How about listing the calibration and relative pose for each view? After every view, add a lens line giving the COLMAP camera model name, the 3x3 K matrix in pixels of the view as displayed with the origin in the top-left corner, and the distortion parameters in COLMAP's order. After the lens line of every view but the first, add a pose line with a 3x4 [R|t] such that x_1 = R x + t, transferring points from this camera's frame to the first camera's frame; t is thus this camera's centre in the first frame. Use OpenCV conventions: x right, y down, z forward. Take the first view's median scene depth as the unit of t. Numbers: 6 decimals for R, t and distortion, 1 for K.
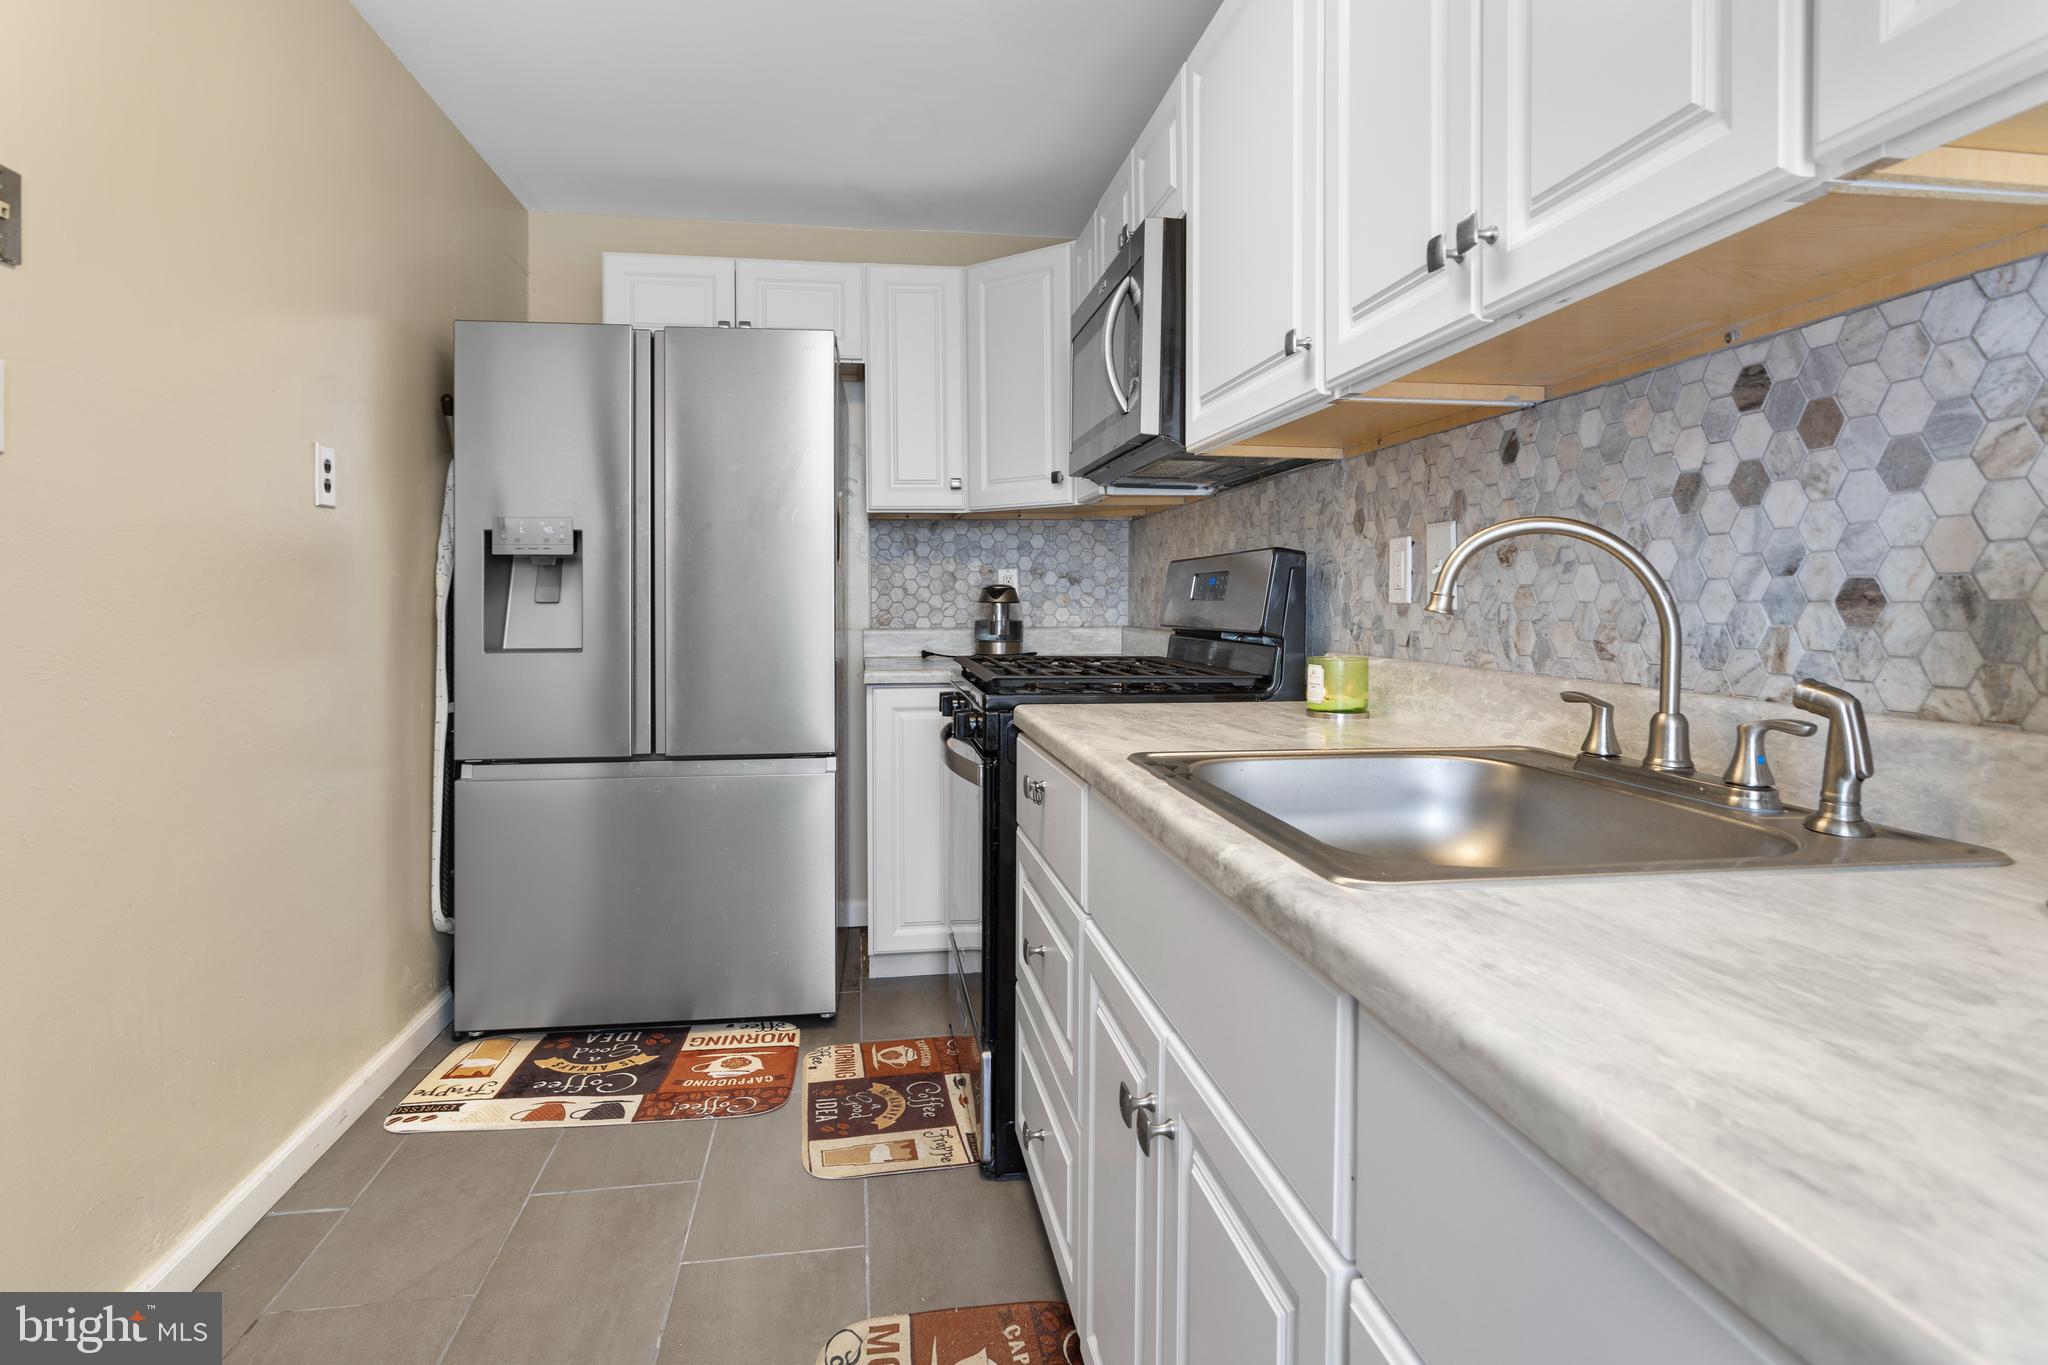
lens RADIAL K [[1098.6, 0, 1022.4], [0, 1098.6, 624.0], [0, 0, 1]] dist [-0.000696, 0.003188]
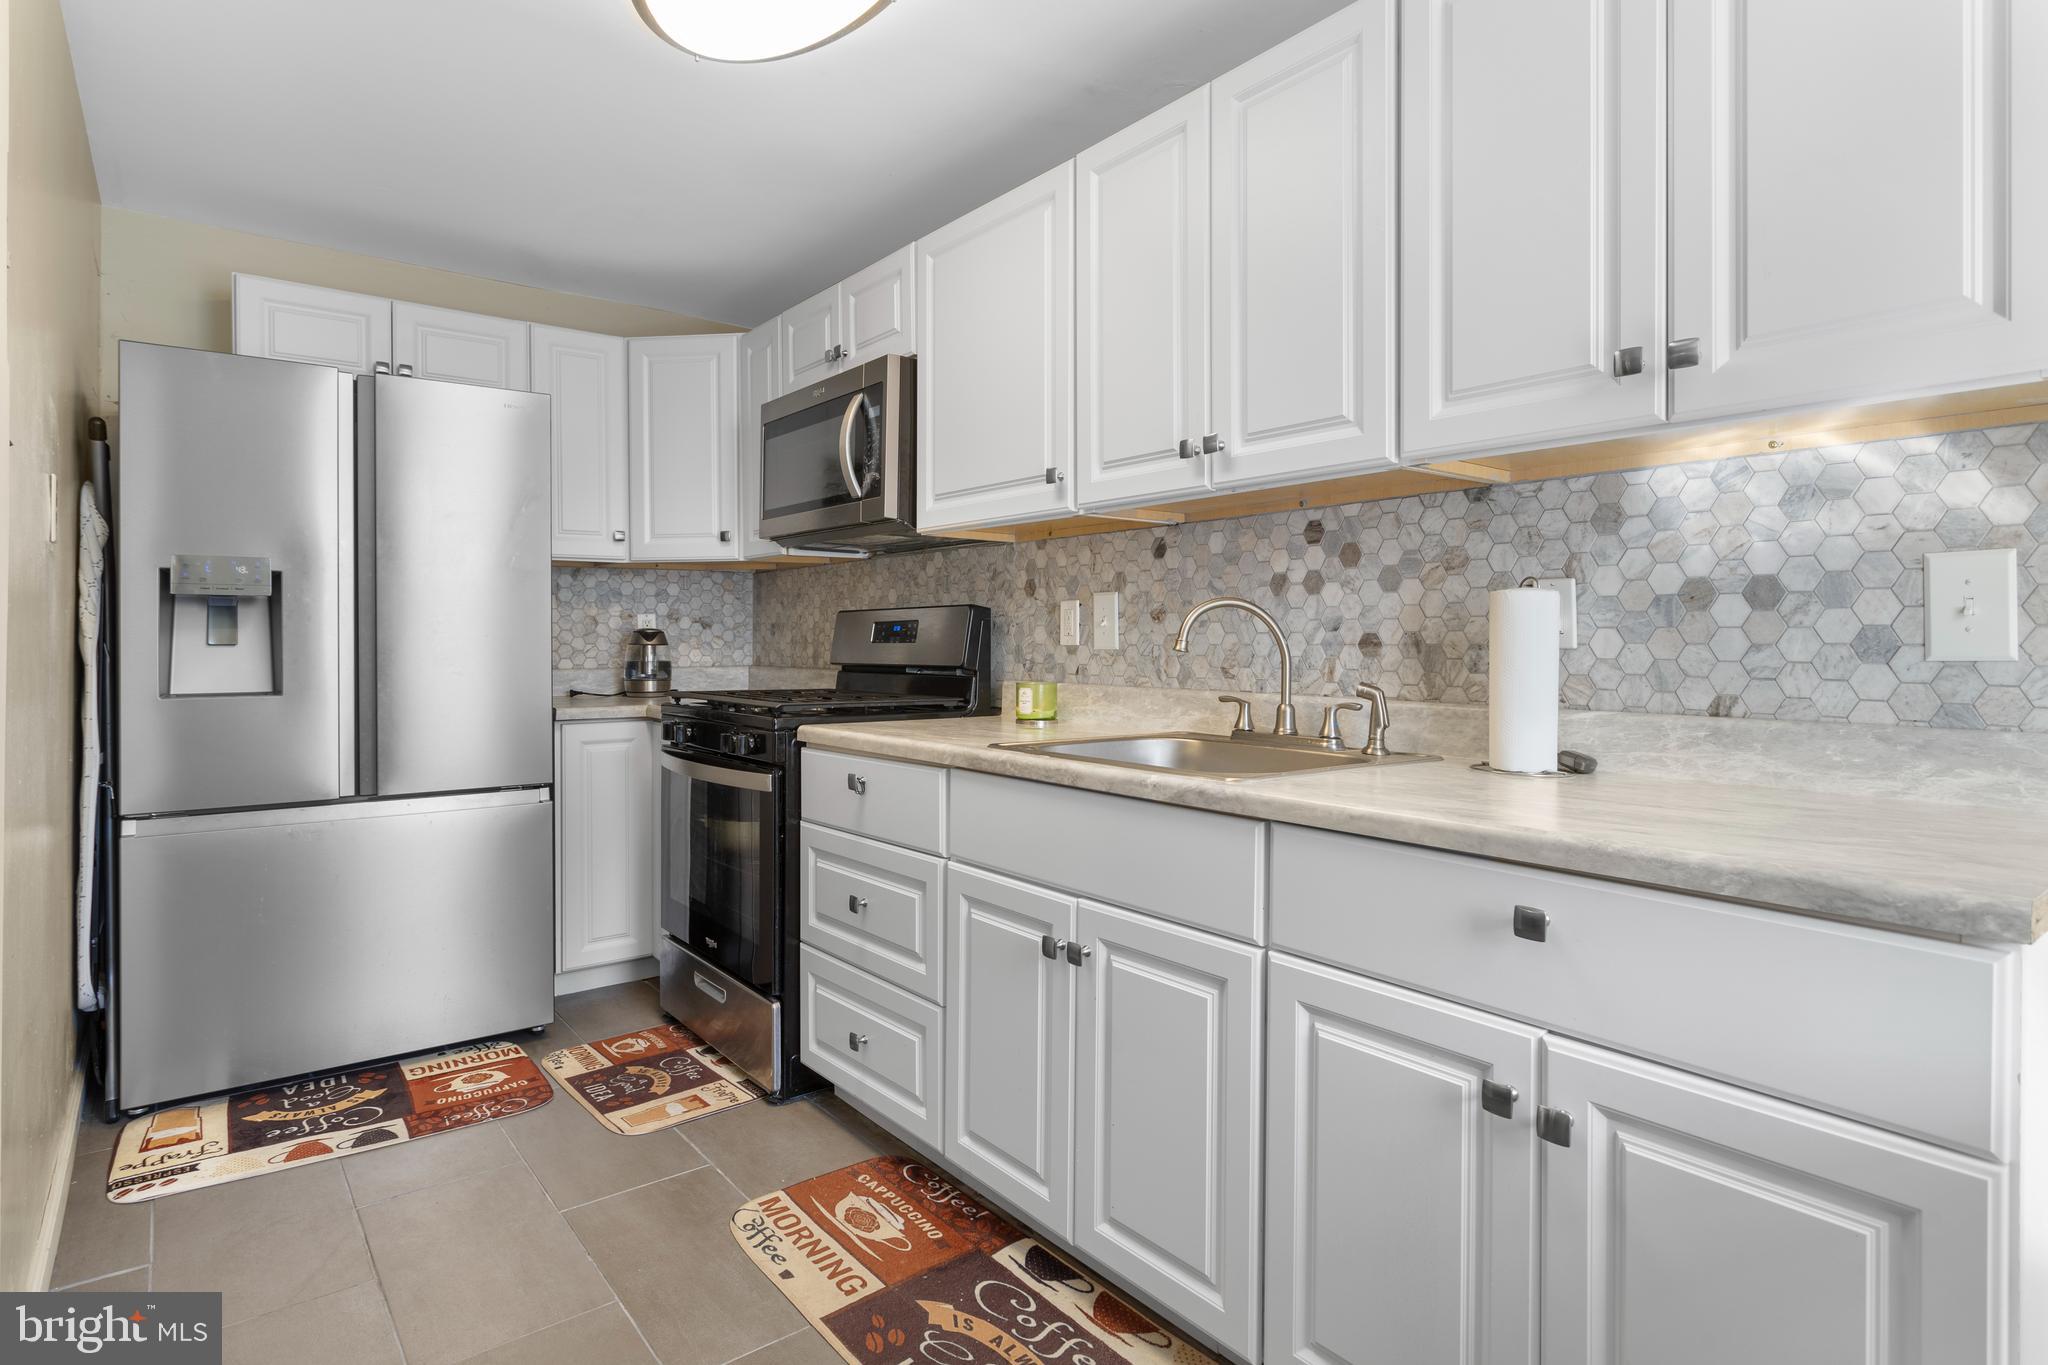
lens RADIAL K [[1084.3, 0, 1018.6], [0, 1084.3, 666.1], [0, 0, 1]] dist [-0.002752, 0.006699]
pose [[0.872158, -0.010451, 0.489113, -0.356045], [0.009916, 0.999944, 0.003685, 0.002510], [-0.489124, 0.001636, 0.872213, -0.195561]]
